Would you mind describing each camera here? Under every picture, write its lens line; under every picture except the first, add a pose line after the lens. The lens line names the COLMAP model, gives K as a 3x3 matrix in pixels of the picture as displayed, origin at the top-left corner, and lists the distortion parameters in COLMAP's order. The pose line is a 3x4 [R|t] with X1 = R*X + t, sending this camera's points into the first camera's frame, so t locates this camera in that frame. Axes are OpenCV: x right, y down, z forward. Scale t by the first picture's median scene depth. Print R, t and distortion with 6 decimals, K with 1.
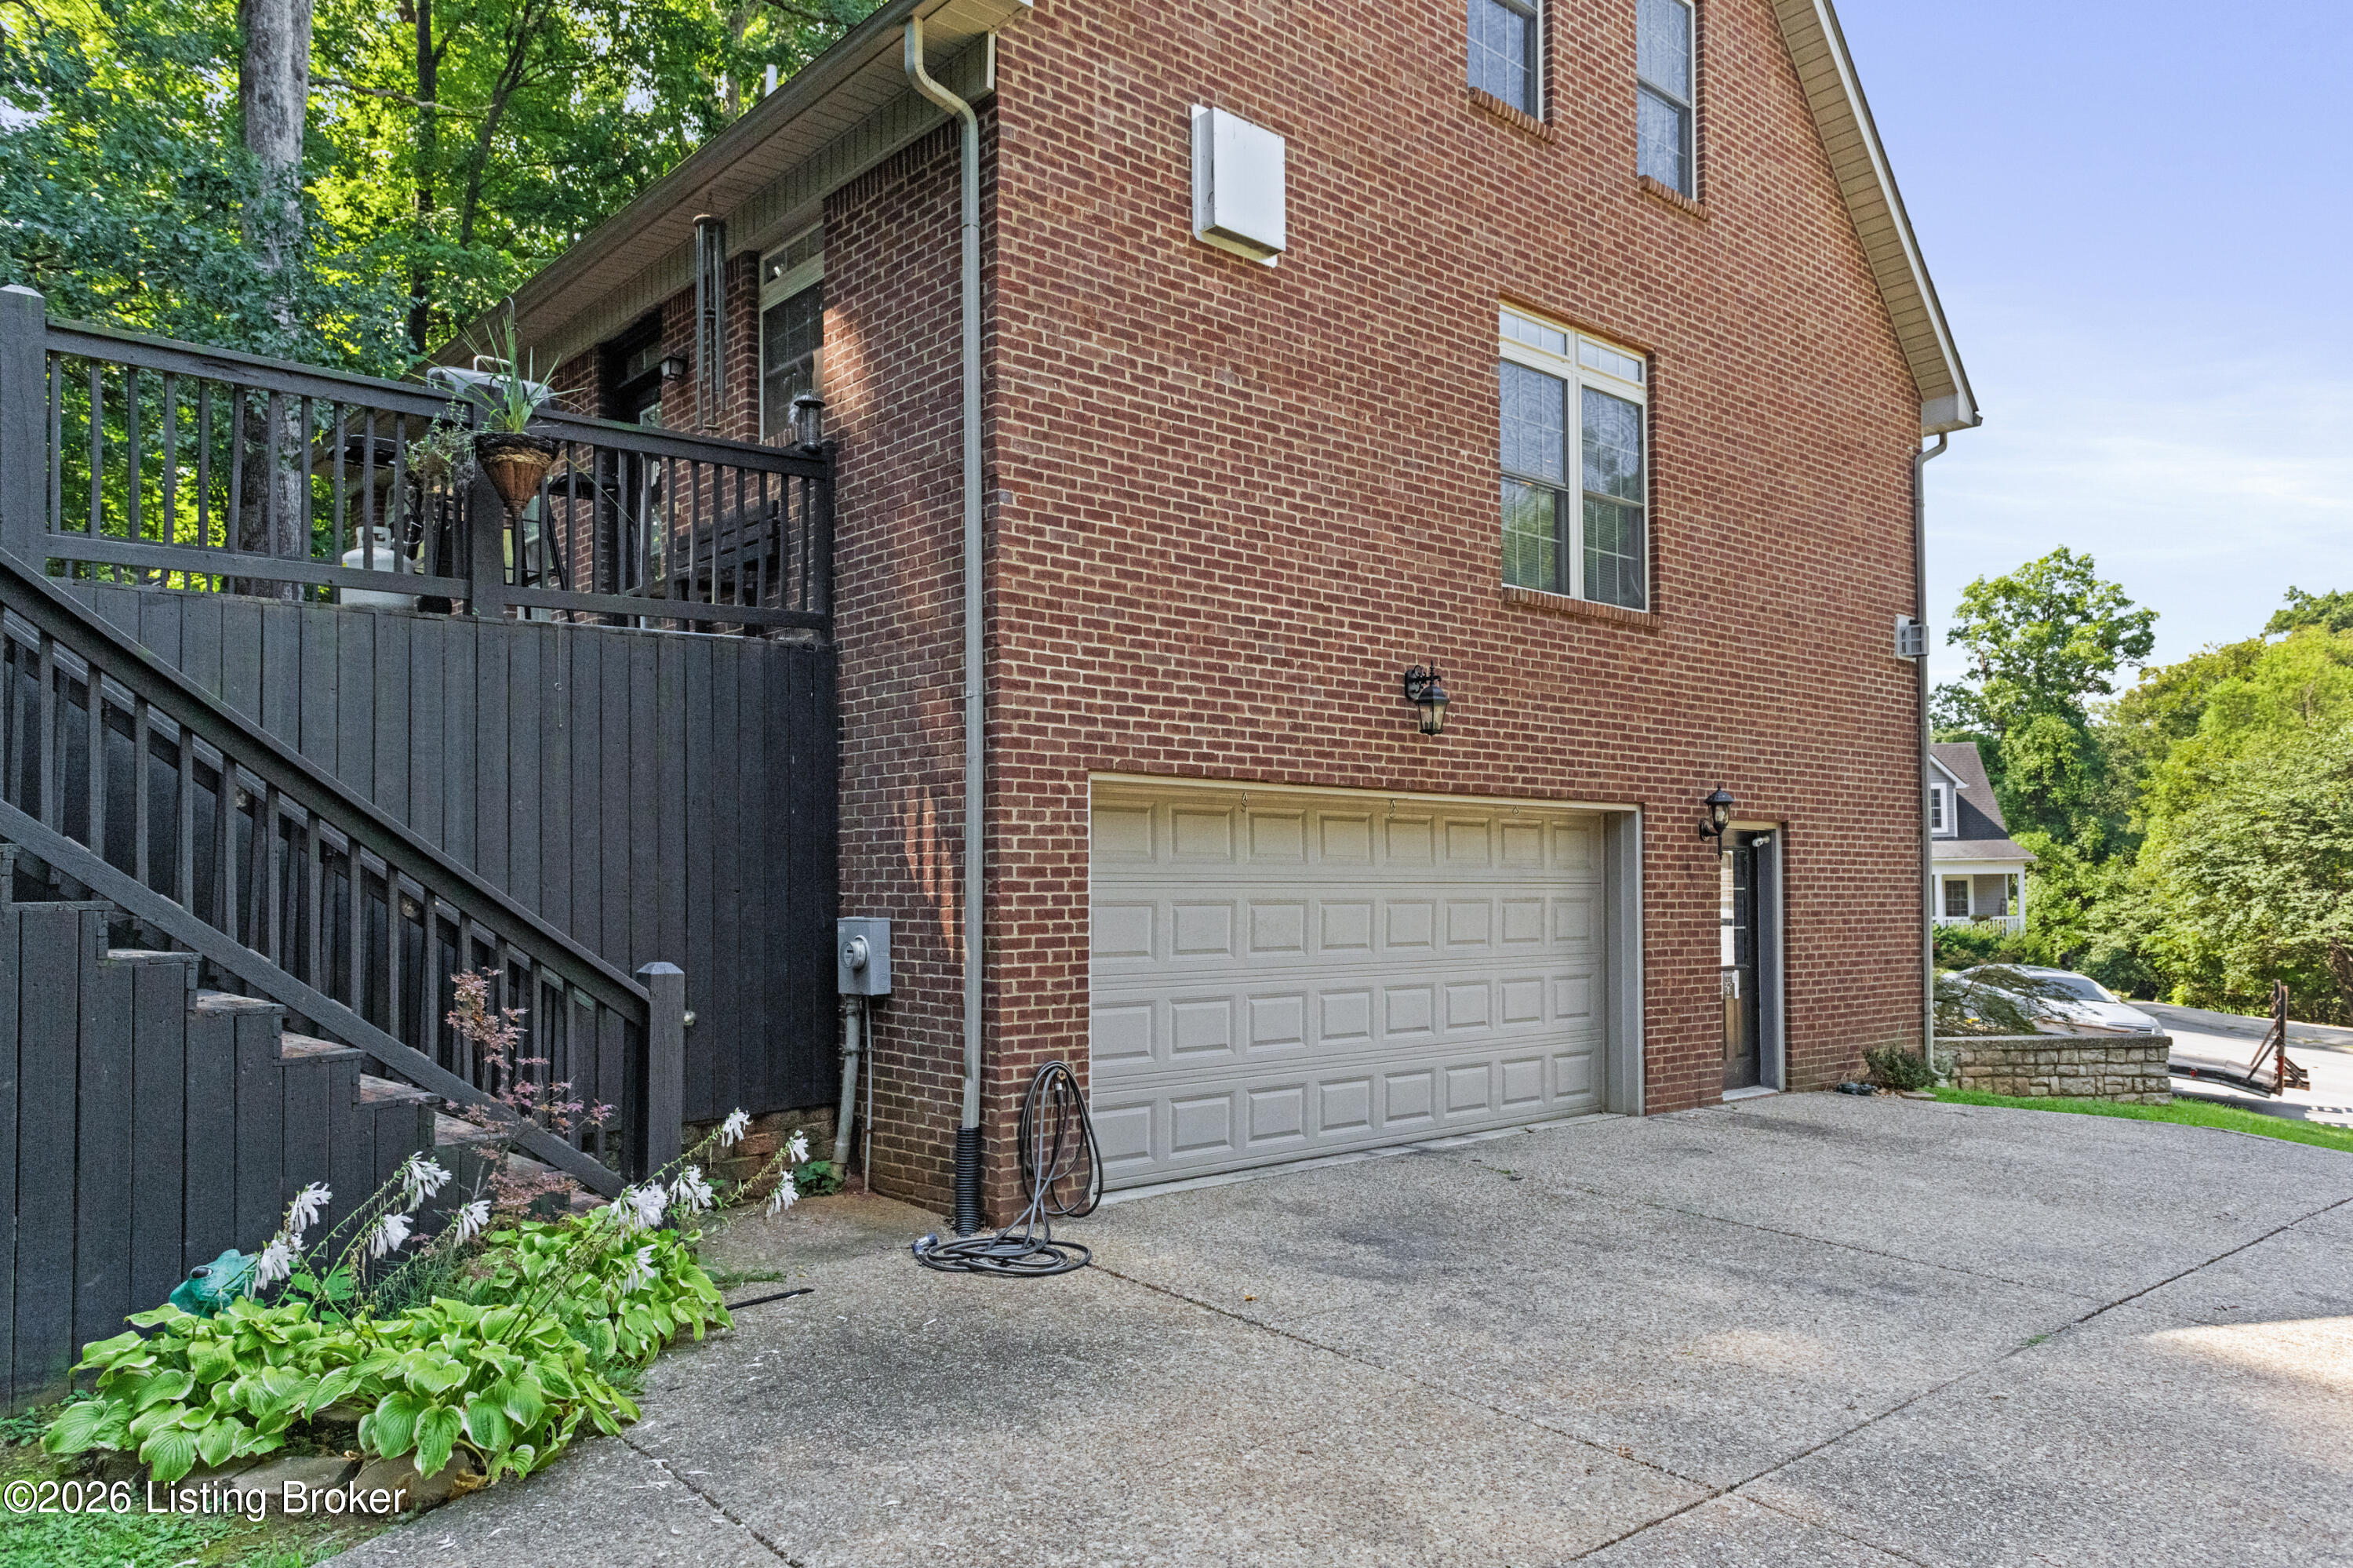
lens RADIAL K [[1635.4, 0, 1187.5], [0, 1635.4, 815.8], [0, 0, 1]] dist [0.037983, -0.000727]
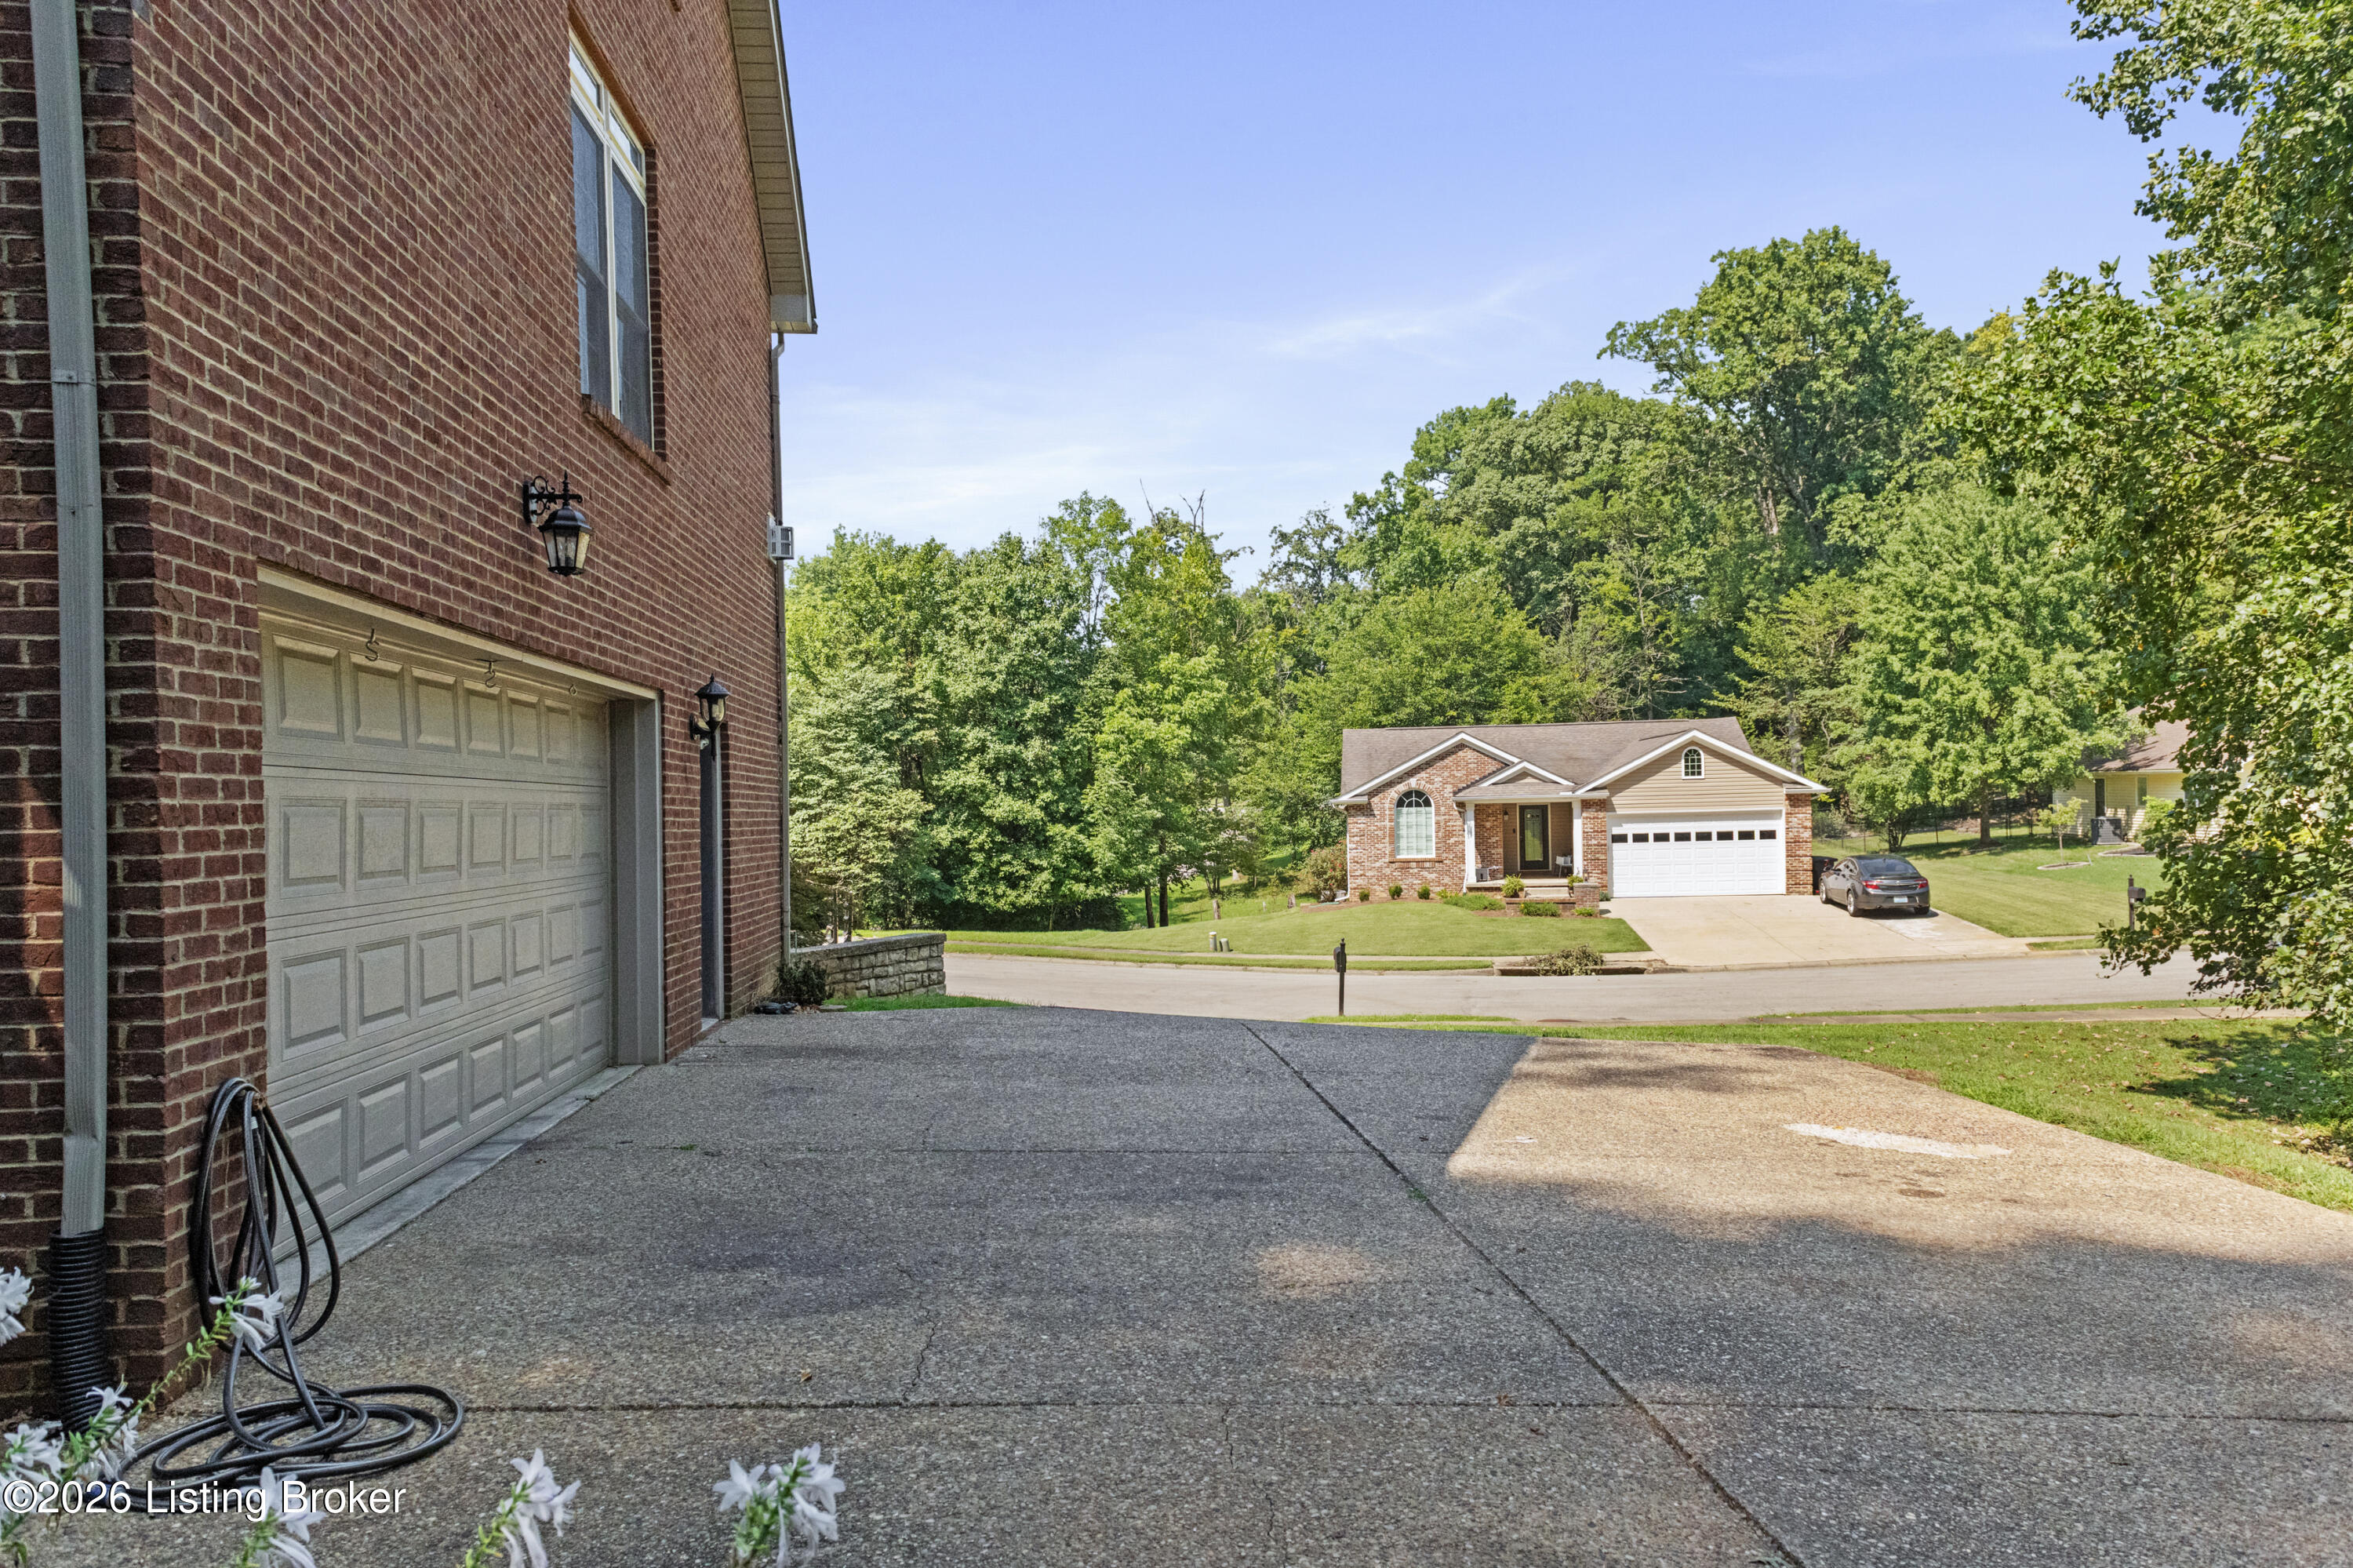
lens RADIAL K [[1635.4, 0, 1187.5], [0, 1635.4, 815.8], [0, 0, 1]] dist [0.037983, -0.000727]
pose [[0.593396, -0.010500, 0.804843, -0.334246], [-0.020482, 0.999394, 0.028139, 0.037826], [-0.804650, -0.033183, 0.592821, 0.404721]]
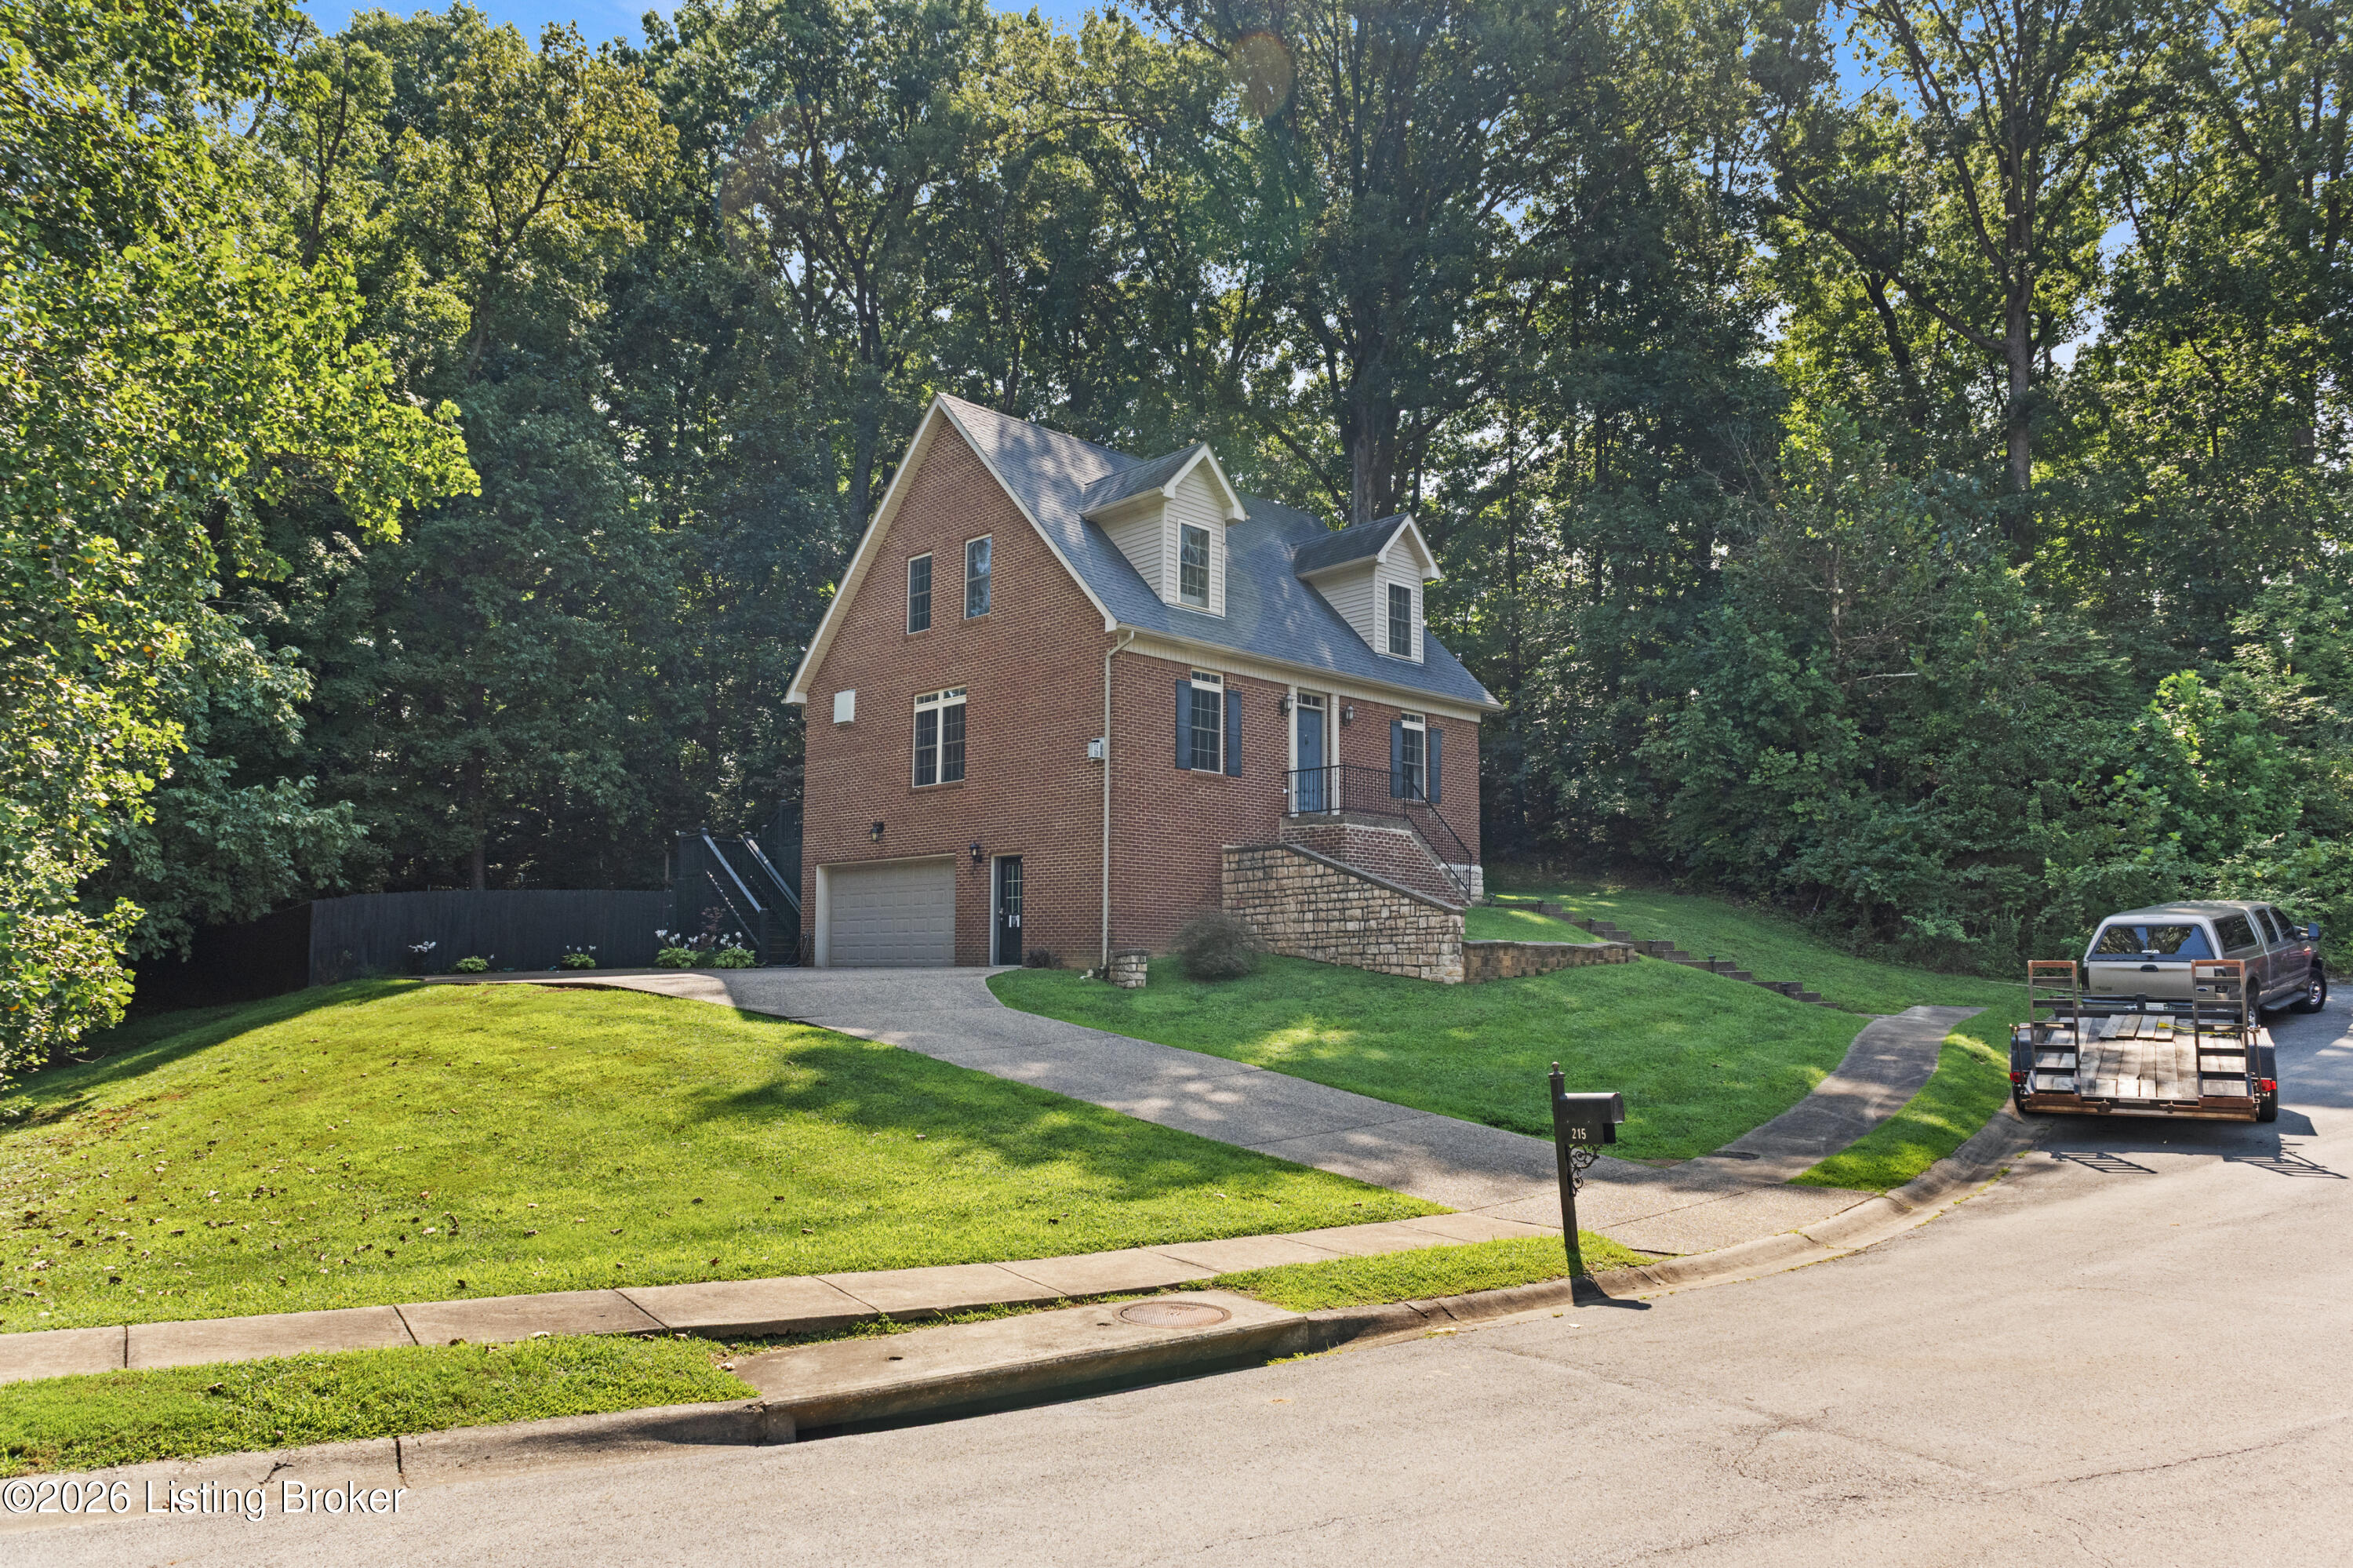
lens RADIAL K [[1635.4, 0, 1187.5], [0, 1635.4, 815.8], [0, 0, 1]] dist [0.037983, -0.000727]
pose [[0.026126, -0.097853, -0.994858, 4.245060], [0.036258, 0.994636, -0.096879, 0.297765], [0.999001, -0.033541, 0.029534, 1.853857]]
